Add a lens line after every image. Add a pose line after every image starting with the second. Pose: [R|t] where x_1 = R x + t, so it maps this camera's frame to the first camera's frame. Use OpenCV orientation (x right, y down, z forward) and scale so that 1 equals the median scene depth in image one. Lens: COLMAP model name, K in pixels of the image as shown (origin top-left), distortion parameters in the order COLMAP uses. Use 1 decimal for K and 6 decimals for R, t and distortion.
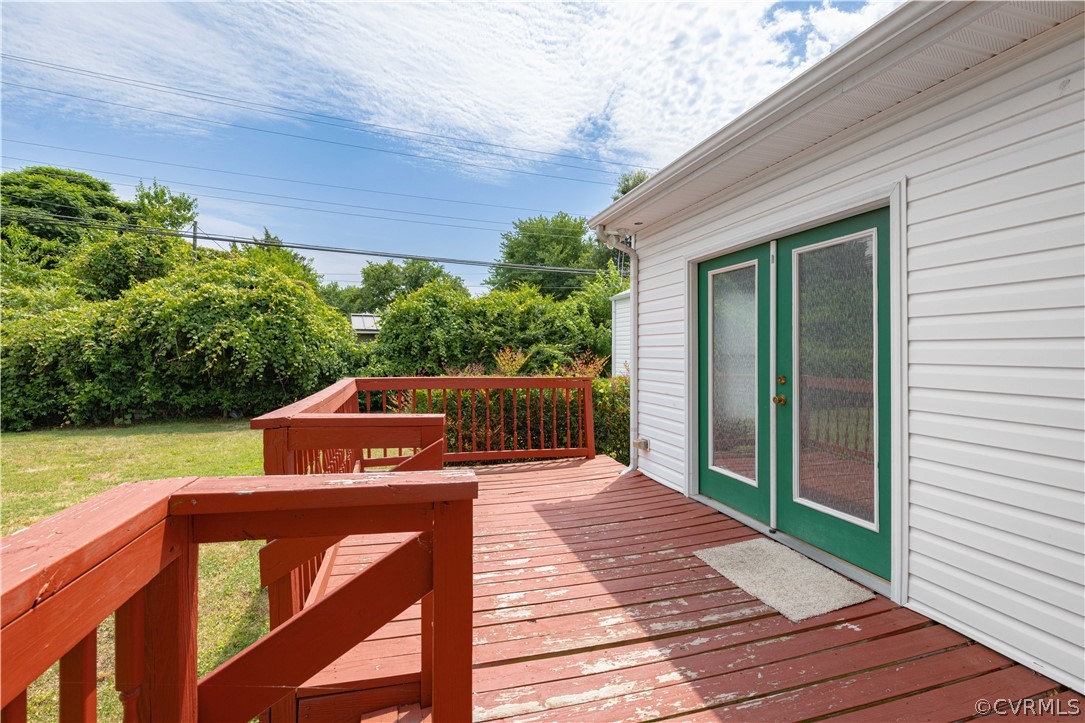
lens RADIAL K [[489.8, 0, 546.9], [0, 489.8, 356.7], [0, 0, 1]] dist [0.005124, 0.002148]
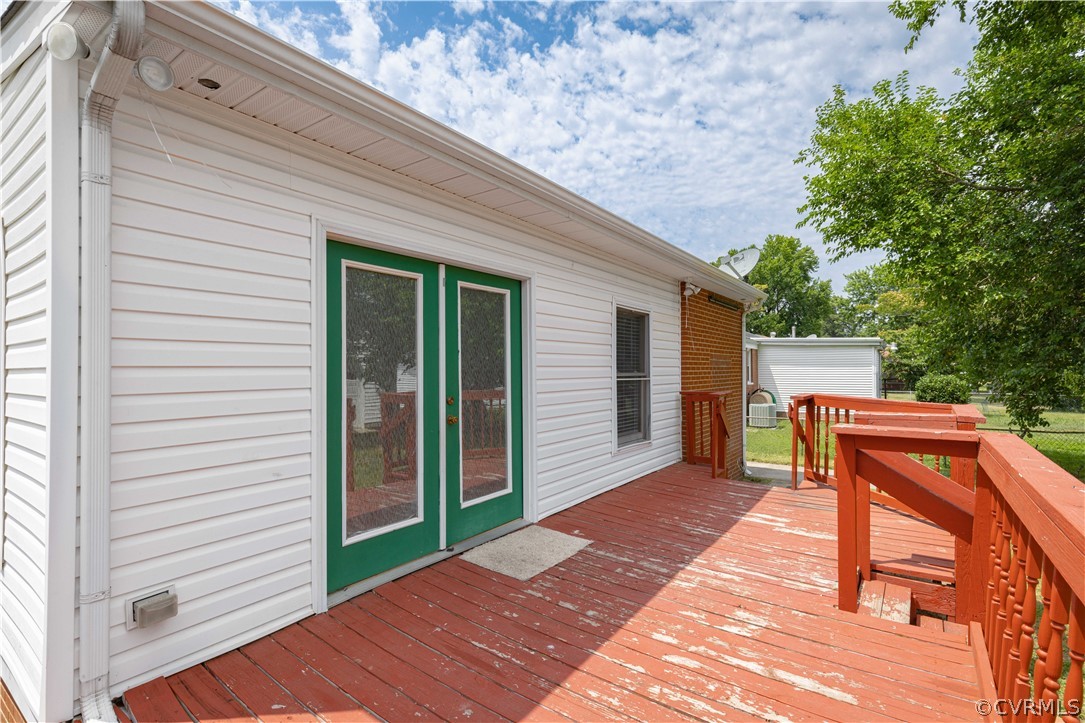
lens RADIAL K [[489.8, 0, 551.0], [0, 489.8, 363.8], [0, 0, 1]] dist [0.005124, 0.002148]
pose [[-0.602947, -0.000850, 0.797781, -0.551046], [0.006533, 0.999961, 0.006003, -0.042260], [-0.797755, 0.008832, -0.602917, 1.647868]]
